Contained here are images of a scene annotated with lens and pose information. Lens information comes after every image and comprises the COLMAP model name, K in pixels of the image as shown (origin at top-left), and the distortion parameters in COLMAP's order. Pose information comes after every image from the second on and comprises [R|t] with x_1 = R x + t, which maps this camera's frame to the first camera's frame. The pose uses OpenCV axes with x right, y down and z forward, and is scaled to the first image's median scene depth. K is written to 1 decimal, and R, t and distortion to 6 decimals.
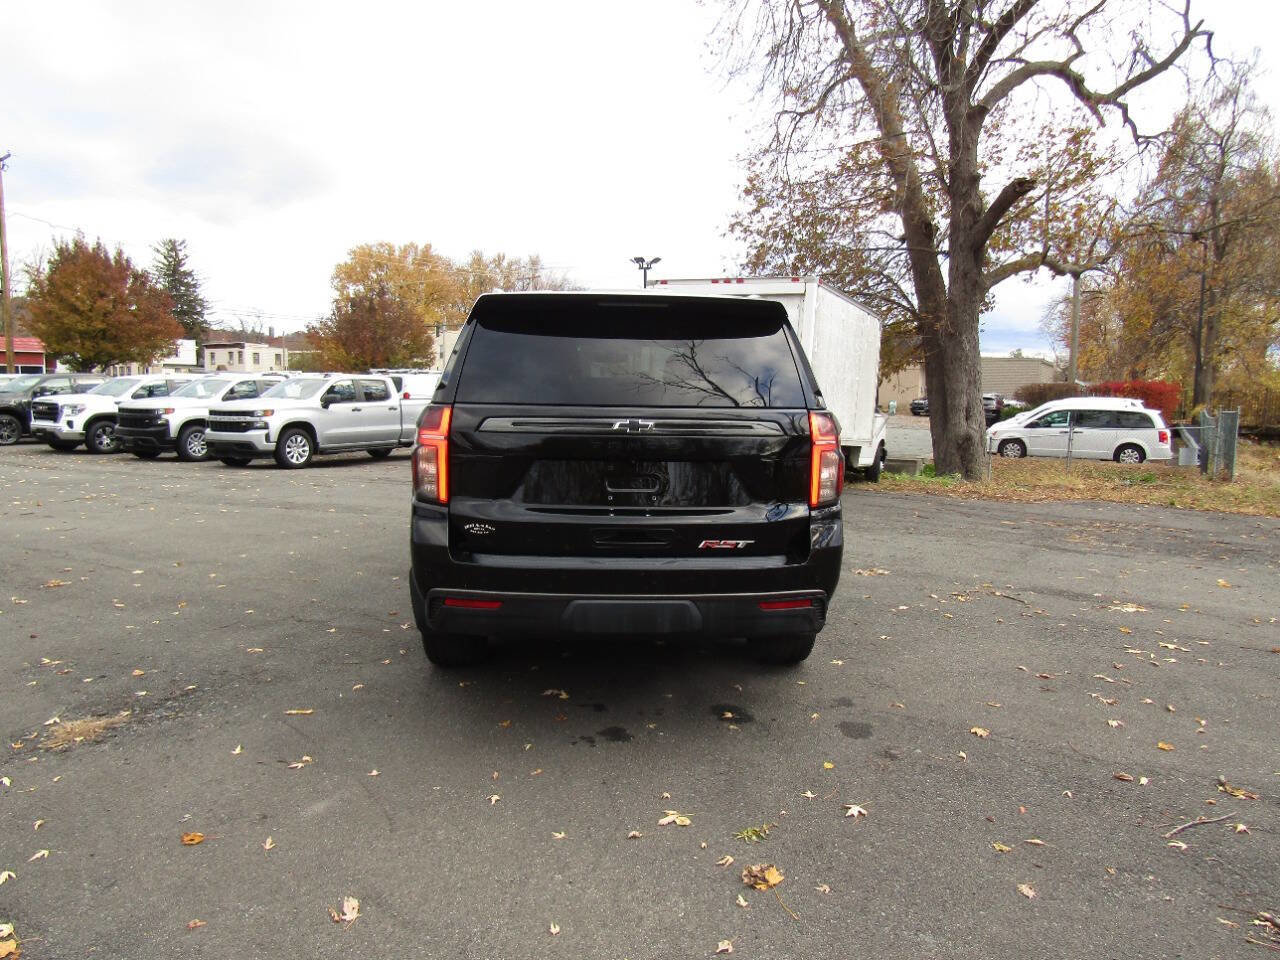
lens RADIAL K [[927.0, 0, 638.3], [0, 927.0, 486.8], [0, 0, 1]] dist [-0.013014, 0.005082]
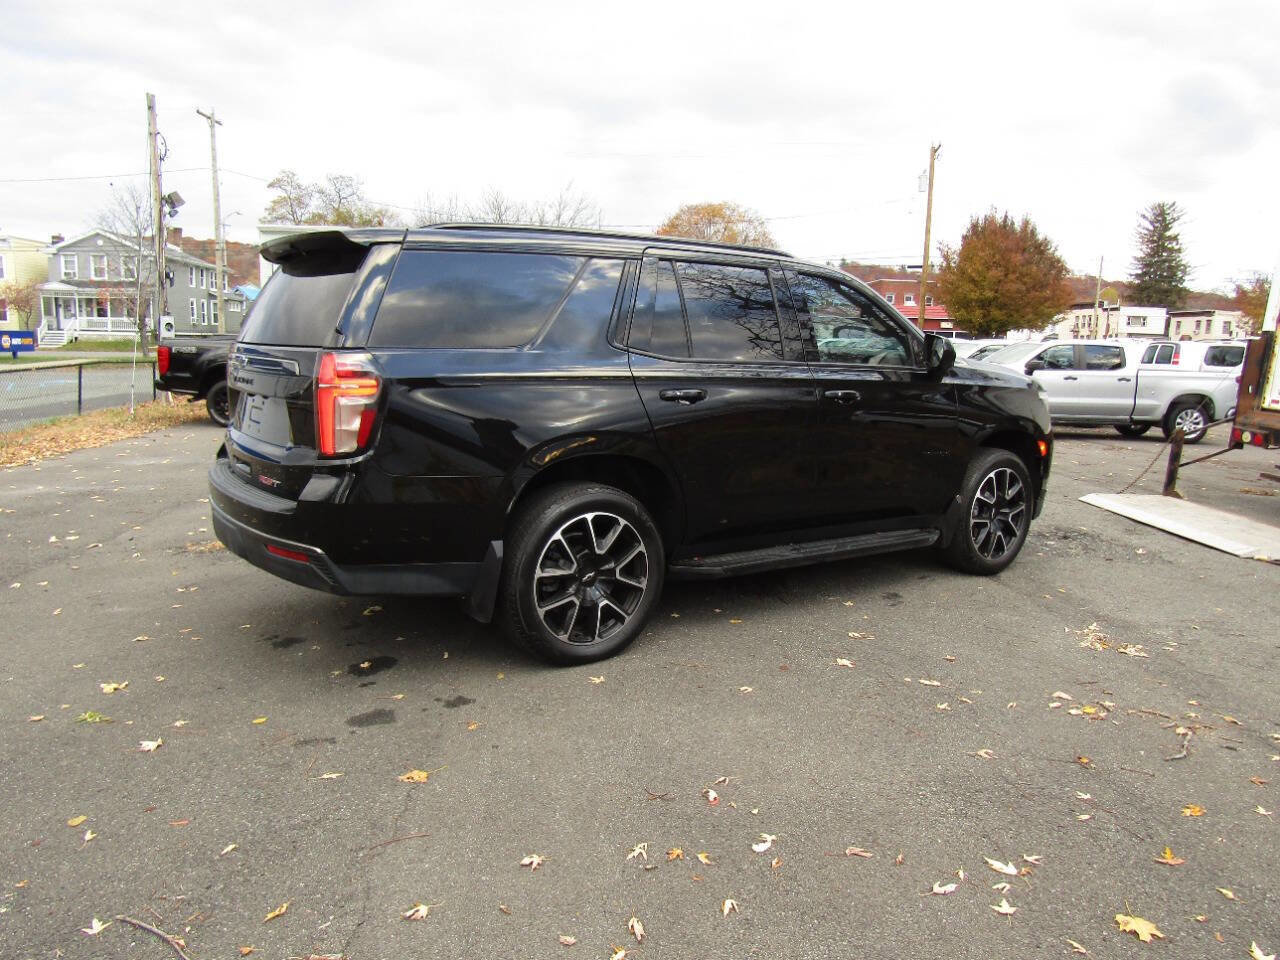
lens RADIAL K [[927.0, 0, 638.3], [0, 927.0, 486.8], [0, 0, 1]] dist [-0.013014, 0.005082]
pose [[0.542001, 0.142063, -0.828283, 0.105892], [-0.115864, 0.988828, 0.093781, -0.006434], [0.832352, 0.045139, 0.552405, 0.070878]]
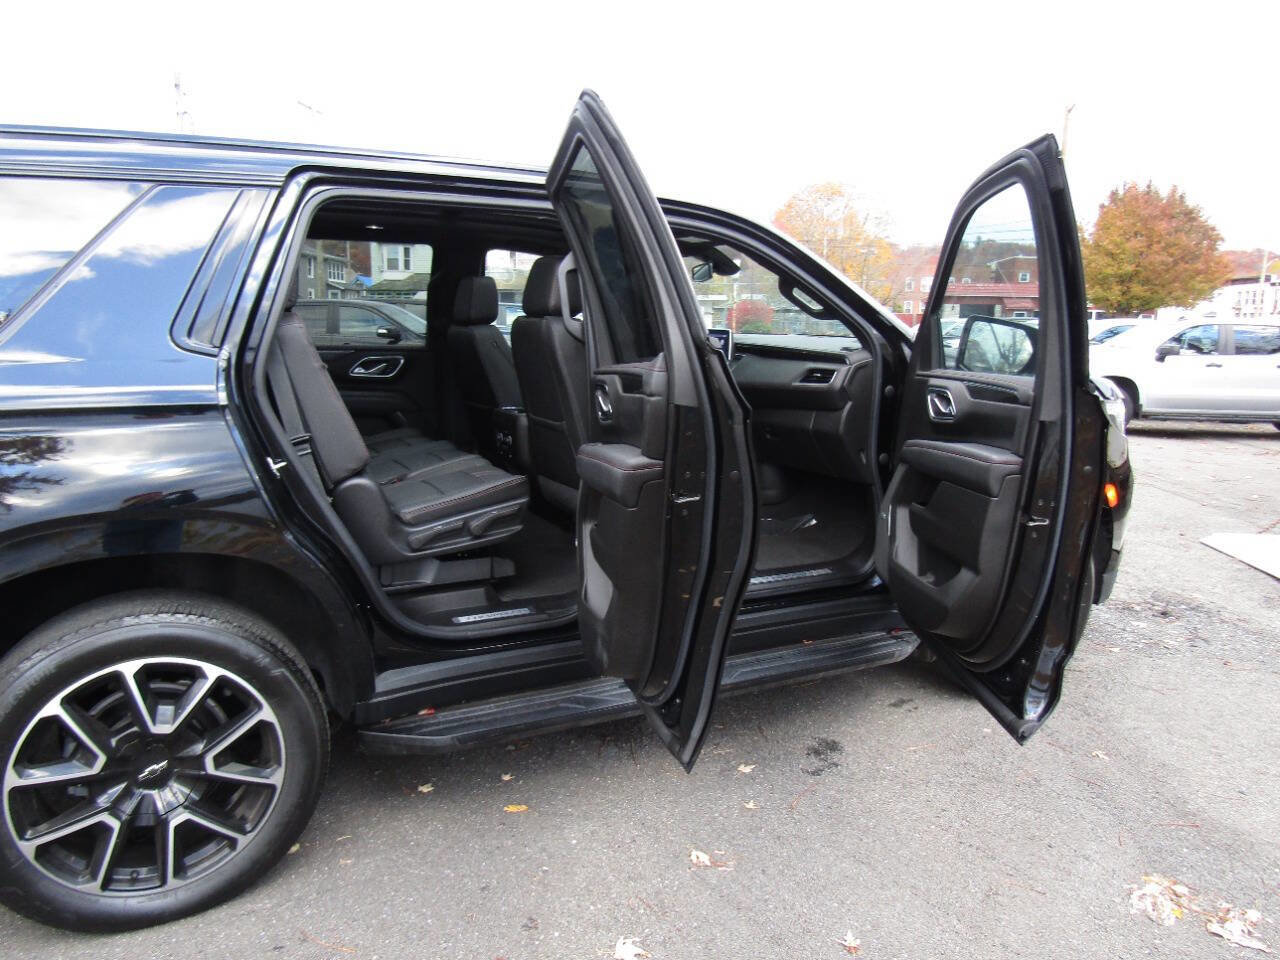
lens RADIAL K [[927.0, 0, 638.3], [0, 927.0, 486.8], [0, 0, 1]] dist [-0.013014, 0.005082]
pose [[0.425806, 0.160574, -0.890452, 0.080336], [-0.110710, 0.985978, 0.124860, -0.013082], [0.898016, 0.045416, 0.437612, 0.121530]]
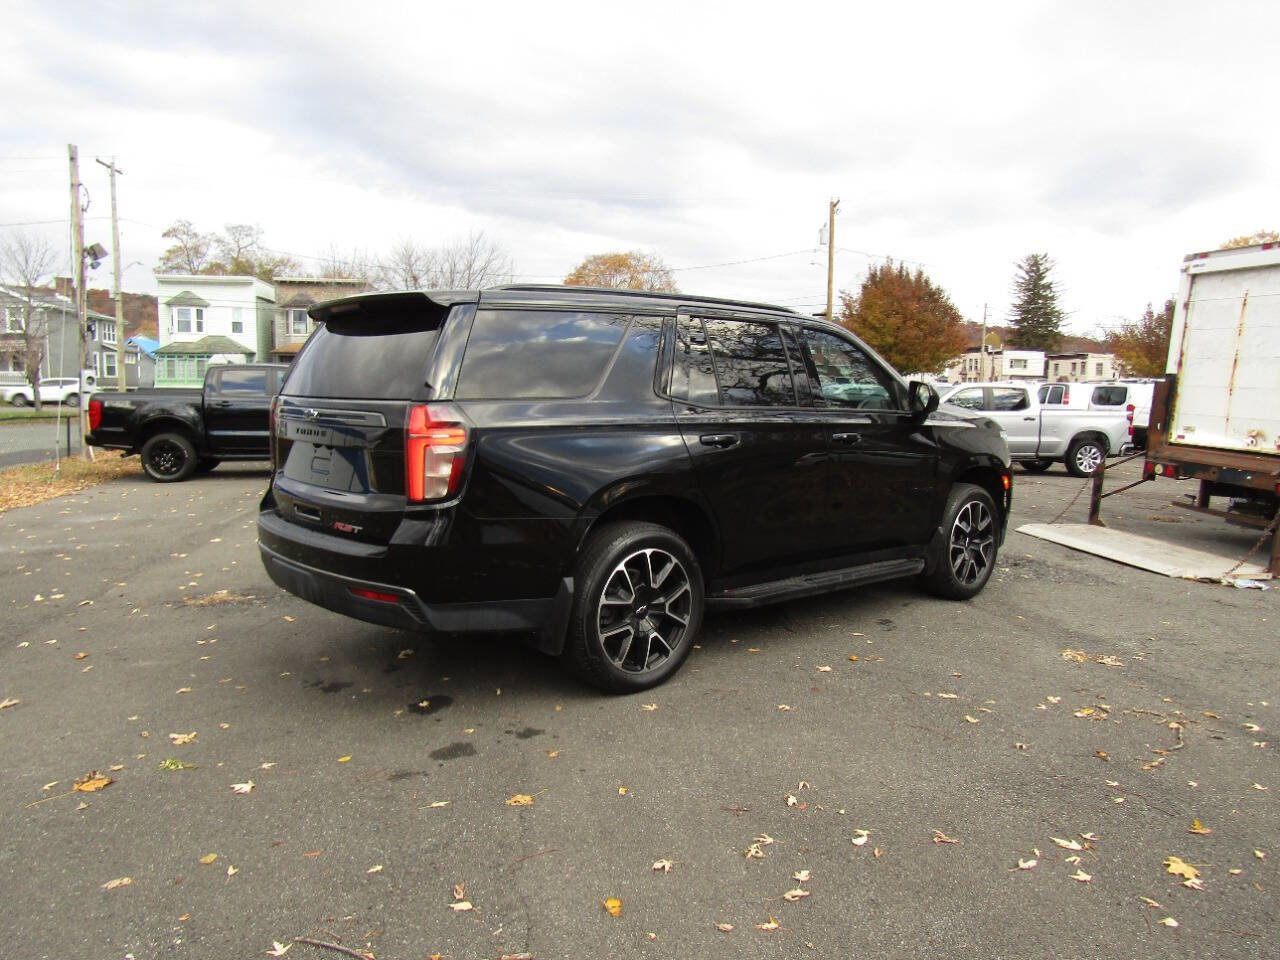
lens RADIAL K [[927.0, 0, 638.3], [0, 927.0, 486.8], [0, 0, 1]] dist [-0.013014, 0.005082]
pose [[0.627085, 0.087000, -0.774077, 0.103156], [-0.096804, 0.994744, 0.033379, -0.004642], [0.772912, 0.054003, 0.632210, 0.054466]]
